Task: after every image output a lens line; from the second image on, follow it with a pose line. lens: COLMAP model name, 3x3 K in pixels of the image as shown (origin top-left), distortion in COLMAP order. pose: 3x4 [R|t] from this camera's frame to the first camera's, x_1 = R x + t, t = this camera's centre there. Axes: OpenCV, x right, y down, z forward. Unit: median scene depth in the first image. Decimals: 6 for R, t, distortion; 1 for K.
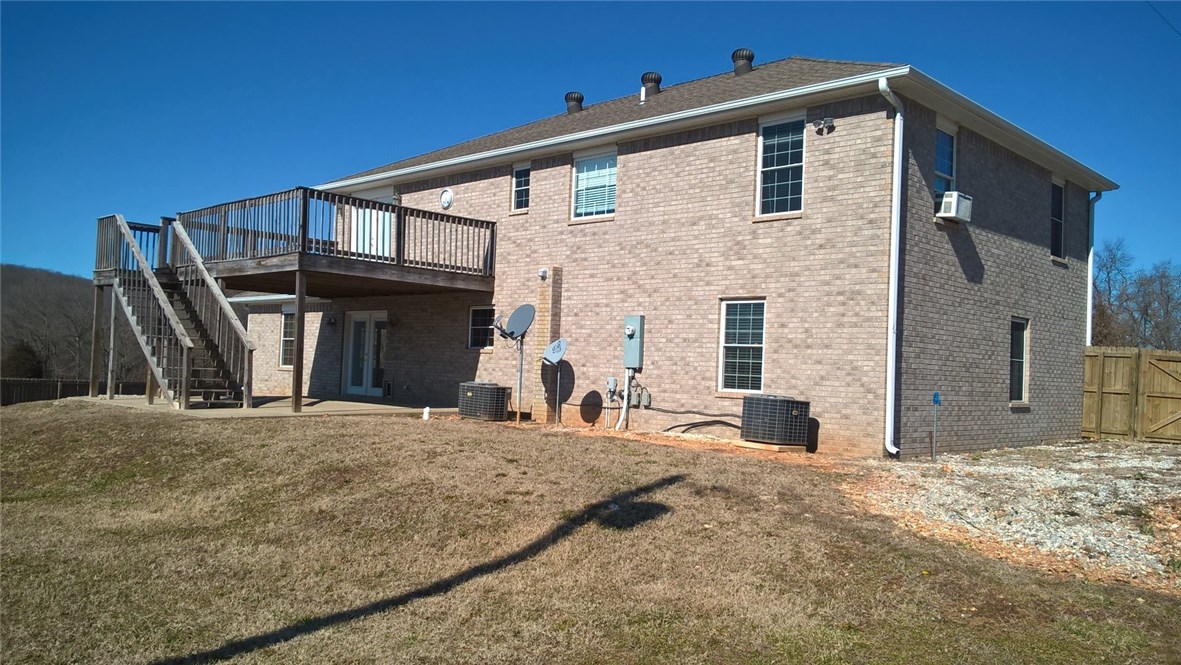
lens RADIAL K [[962.8, 0, 585.7], [0, 962.8, 333.8], [0, 0, 1]] dist [0.068905, -0.193682]
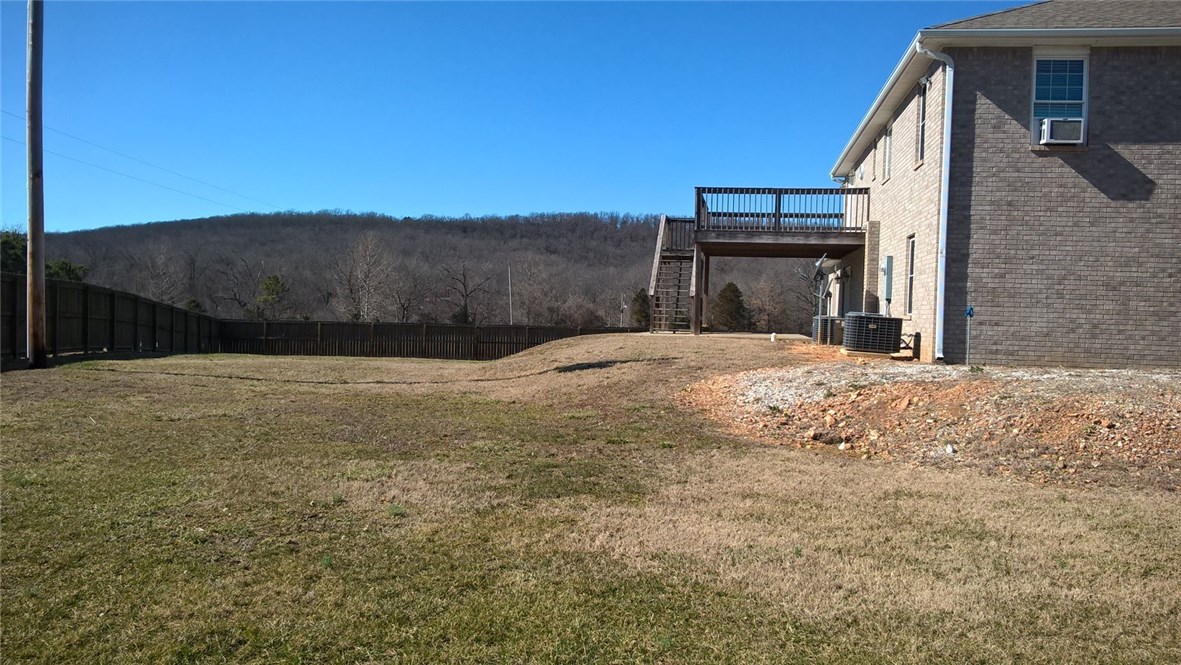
lens RADIAL K [[962.8, 0, 585.7], [0, 962.8, 333.8], [0, 0, 1]] dist [0.068905, -0.193682]
pose [[0.581936, -0.004056, -0.813225, 0.804218], [0.025369, 0.999591, 0.013168, 0.052031], [0.812839, -0.028293, 0.581801, -0.024463]]
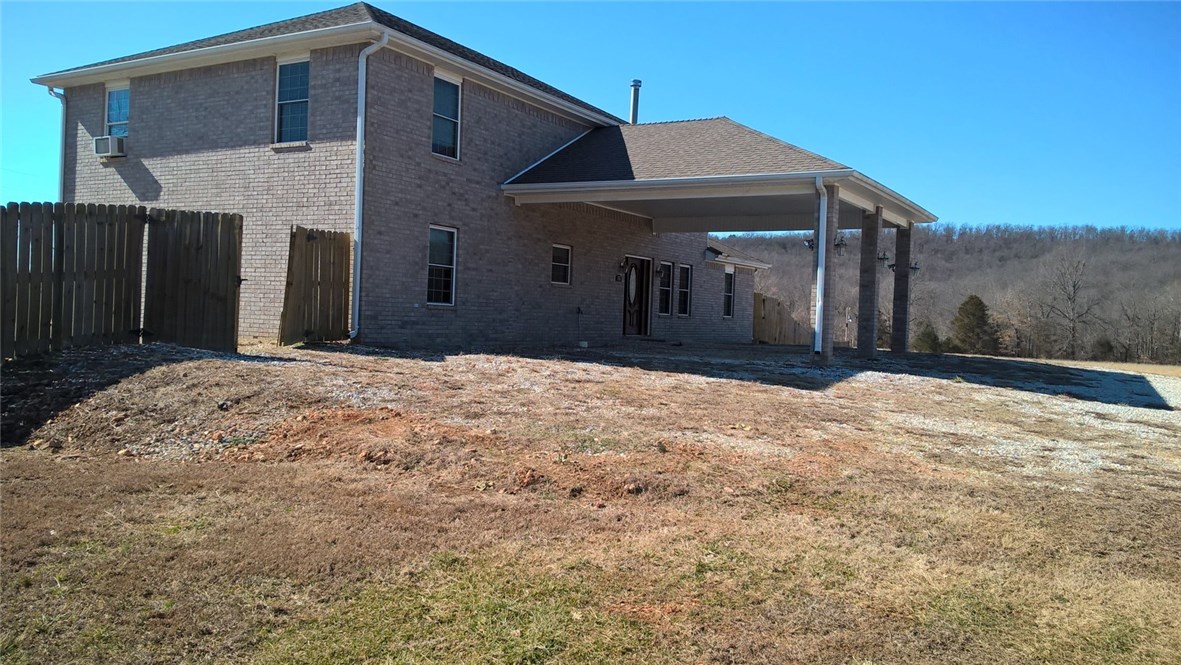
lens RADIAL K [[962.8, 0, 585.7], [0, 962.8, 333.8], [0, 0, 1]] dist [0.068905, -0.193682]
pose [[0.242093, -0.015047, -0.970136, 1.580639], [0.011332, 0.999855, -0.012680, 0.129808], [0.970187, -0.007924, 0.242228, 1.141005]]
